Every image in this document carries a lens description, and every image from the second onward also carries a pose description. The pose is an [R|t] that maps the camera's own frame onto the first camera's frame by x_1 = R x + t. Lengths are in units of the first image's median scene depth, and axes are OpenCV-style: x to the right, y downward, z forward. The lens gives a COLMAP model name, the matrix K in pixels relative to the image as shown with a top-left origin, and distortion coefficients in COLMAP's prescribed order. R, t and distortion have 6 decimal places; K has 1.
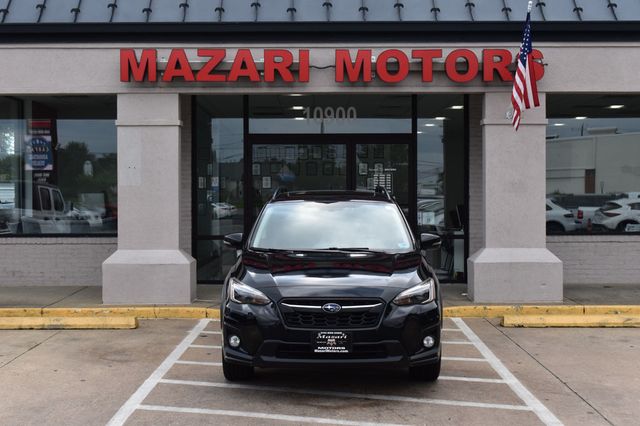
lens RADIAL K [[953.2, 0, 319.8], [0, 953.2, 214.4], [0, 0, 1]] dist [-0.029074, 0.000000]
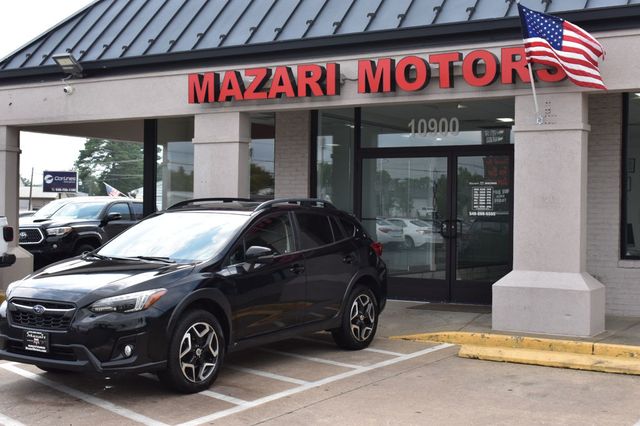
lens RADIAL K [[953.2, 0, 320.0], [0, 953.2, 210.9], [0, 0, 1]] dist [-0.029074, 0.000000]
pose [[0.858904, 0.008511, -0.512065, 0.479450], [-0.022817, 0.999505, -0.021659, 0.002974], [0.511628, 0.030286, 0.858673, 0.146410]]
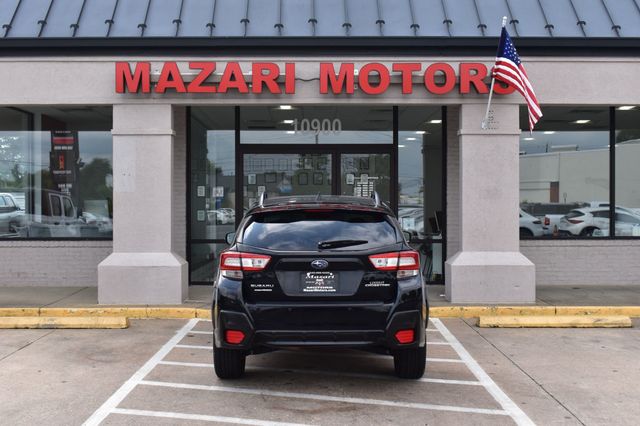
lens RADIAL K [[780.6, 0, 333.2], [0, 780.6, 223.9], [0, 0, 1]] dist [-0.046216, 0.000000]
pose [[0.999942, 0.002084, 0.010587, 0.022291], [-0.002079, 0.999998, -0.000516, 0.005453], [-0.010589, 0.000494, 0.999944, 0.139002]]
